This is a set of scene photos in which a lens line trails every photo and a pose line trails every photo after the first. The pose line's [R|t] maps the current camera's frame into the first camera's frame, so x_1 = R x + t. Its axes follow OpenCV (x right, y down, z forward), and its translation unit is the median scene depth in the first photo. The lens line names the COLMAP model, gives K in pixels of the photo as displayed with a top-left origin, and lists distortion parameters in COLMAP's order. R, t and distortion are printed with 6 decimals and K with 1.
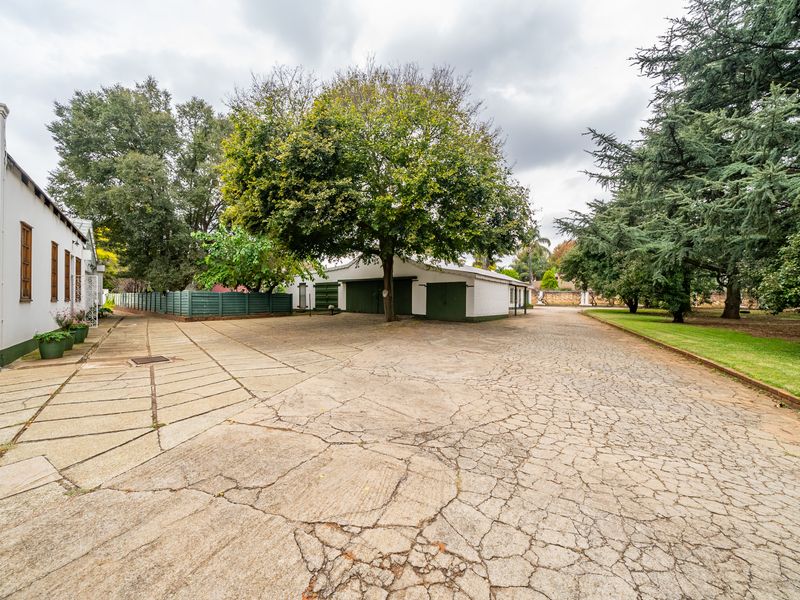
lens RADIAL K [[318.5, 0, 400.0], [0, 318.5, 300.0], [0, 0, 1]] dist [0.000304, 0.000064]
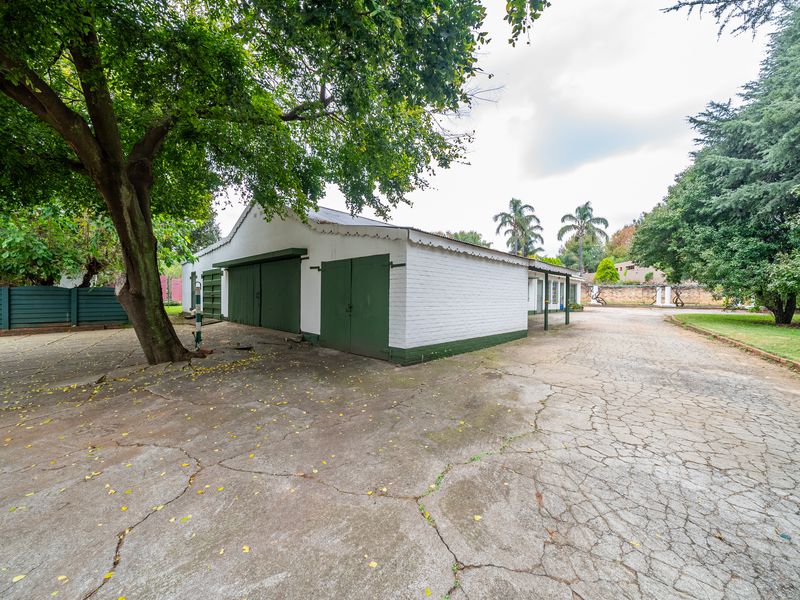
lens RADIAL K [[318.5, 0, 400.0], [0, 318.5, 300.0], [0, 0, 1]] dist [0.000304, 0.000064]
pose [[0.991599, 0.001405, -0.129341, 0.184464], [-0.000166, 0.999954, 0.009588, -0.004473], [0.129349, -0.009486, 0.991554, 0.429921]]
